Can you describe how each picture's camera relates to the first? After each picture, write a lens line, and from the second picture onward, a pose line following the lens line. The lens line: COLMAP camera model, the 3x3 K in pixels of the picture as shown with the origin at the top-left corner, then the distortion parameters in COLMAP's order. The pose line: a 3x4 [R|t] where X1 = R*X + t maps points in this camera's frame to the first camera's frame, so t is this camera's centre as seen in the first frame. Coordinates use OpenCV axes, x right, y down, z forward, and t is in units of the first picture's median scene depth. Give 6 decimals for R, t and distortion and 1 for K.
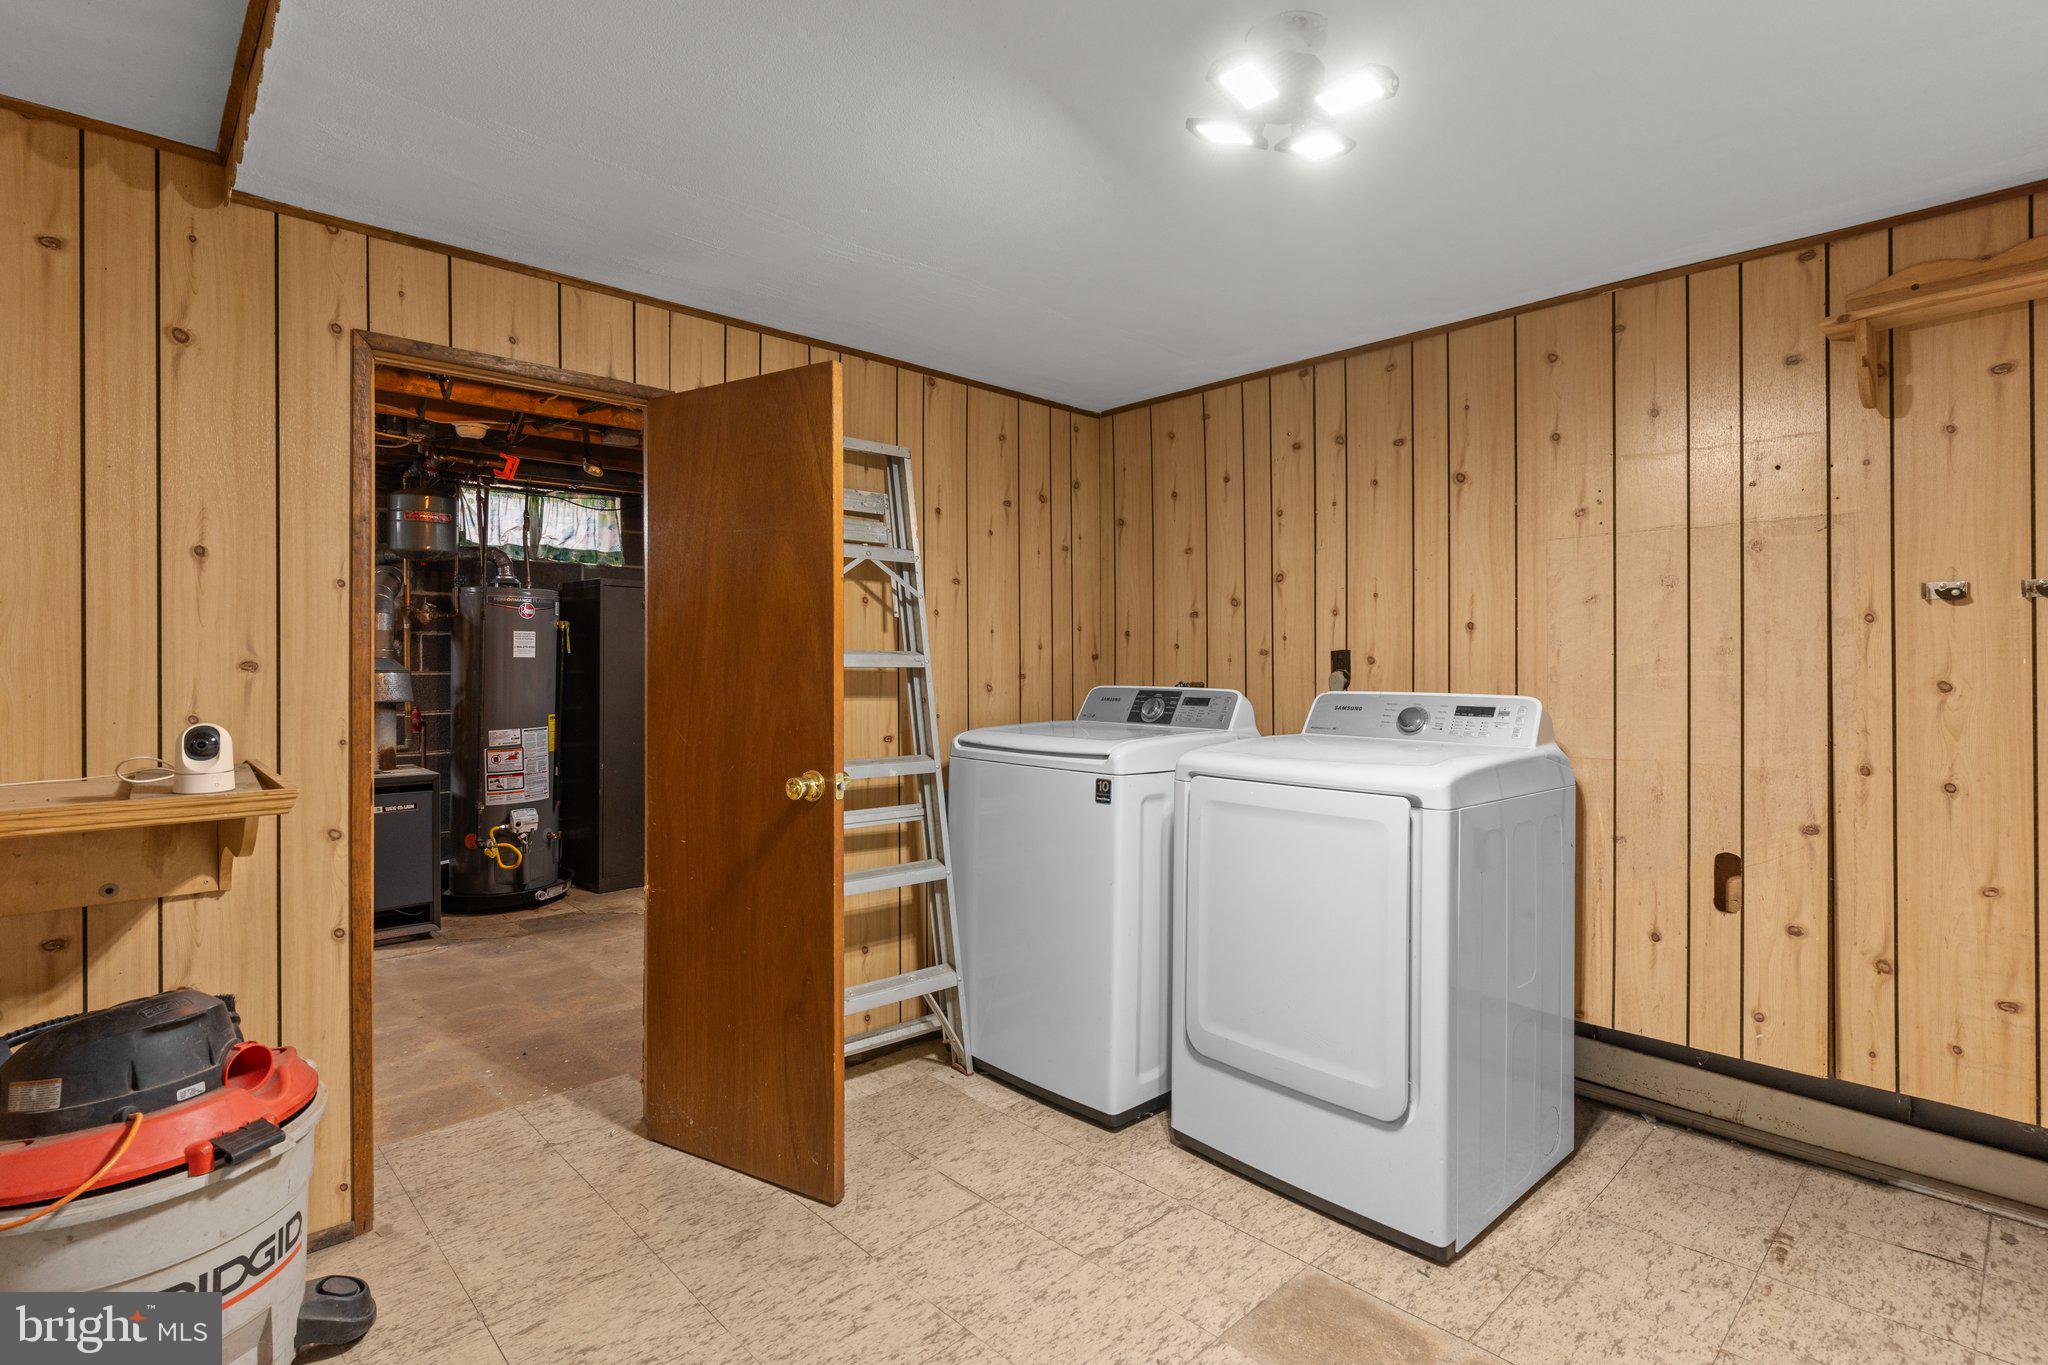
lens RADIAL K [[975.5, 0, 1025.2], [0, 975.5, 675.8], [0, 0, 1]] dist [-0.000558, 0.000700]
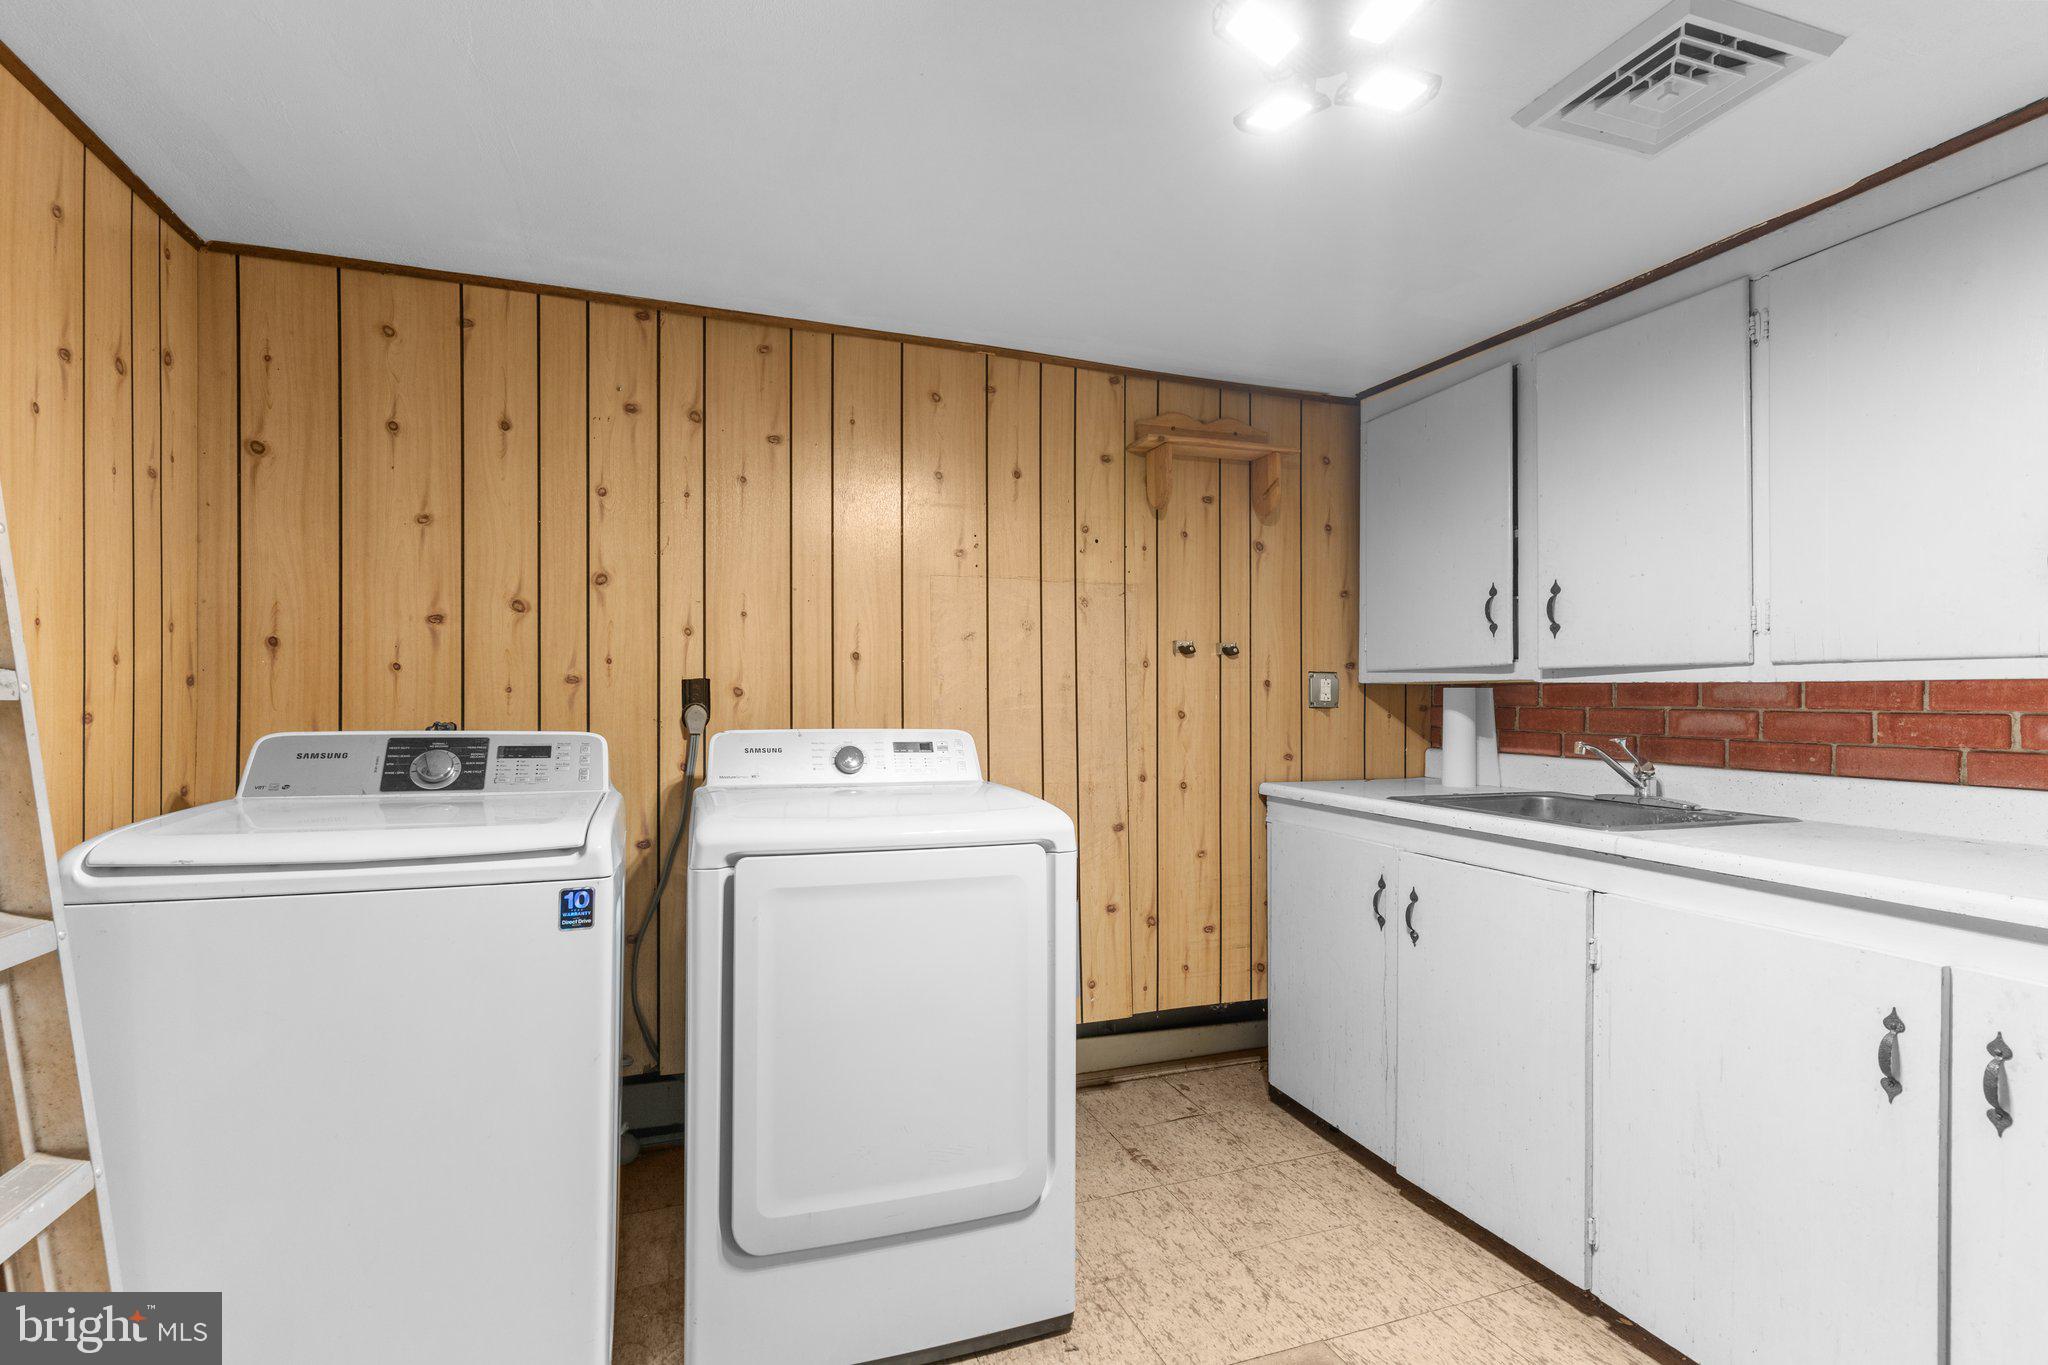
lens RADIAL K [[975.5, 0, 1022.6], [0, 975.5, 699.6], [0, 0, 1]] dist [-0.000558, 0.000700]
pose [[0.396946, -0.000198, 0.917842, -0.316342], [0.005804, 0.999981, -0.002294, -0.005916], [-0.917824, 0.006238, 0.396940, 0.450915]]
